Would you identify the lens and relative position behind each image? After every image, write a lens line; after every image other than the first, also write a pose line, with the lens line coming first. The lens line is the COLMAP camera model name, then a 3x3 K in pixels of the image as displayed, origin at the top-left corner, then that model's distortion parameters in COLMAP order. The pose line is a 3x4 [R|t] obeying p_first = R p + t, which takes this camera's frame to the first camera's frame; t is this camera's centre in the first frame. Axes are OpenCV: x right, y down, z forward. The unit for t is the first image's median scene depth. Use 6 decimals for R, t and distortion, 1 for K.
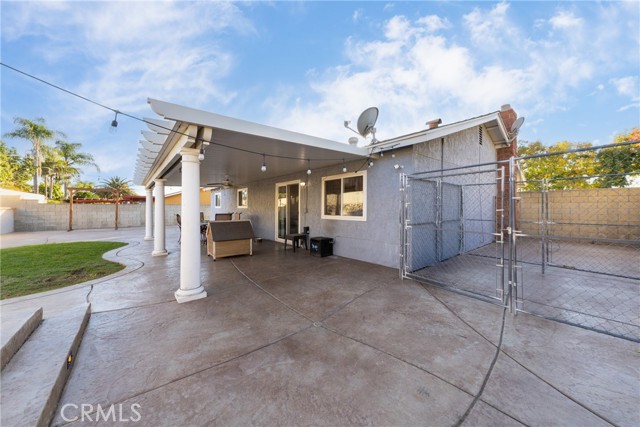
lens RADIAL K [[227.2, 0, 322.5], [0, 227.2, 212.3], [0, 0, 1]] dist [0.001329, -0.002983]
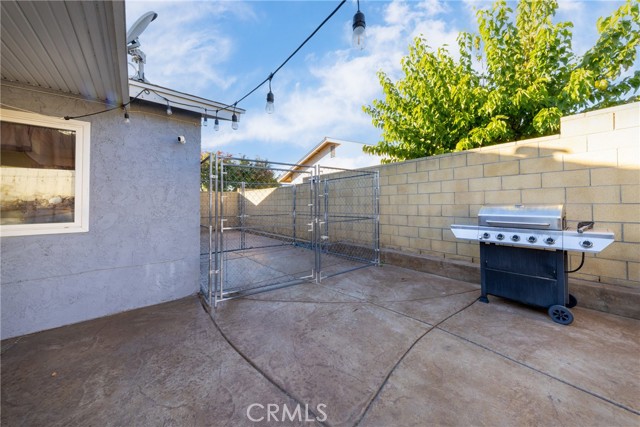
lens RADIAL K [[223.6, 0, 316.3], [0, 223.6, 203.1], [0, 0, 1]] dist [-0.000217, -0.000168]
pose [[0.028515, 0.009262, 0.999550, -0.247759], [0.024769, 0.999643, -0.009970, -0.003143], [-0.999286, 0.025042, 0.028276, 0.508205]]
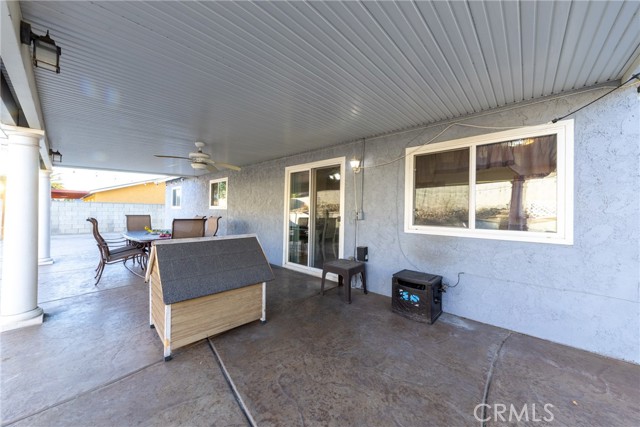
lens RADIAL K [[230.1, 0, 320.0], [0, 230.1, 213.5], [0, 0, 1]] dist [0.001047, 0.000002]
pose [[0.991448, 0.013464, 0.129803, -0.301770], [-0.012376, 0.999881, -0.009188, -0.007381], [-0.129911, 0.007503, 0.991497, 0.638560]]
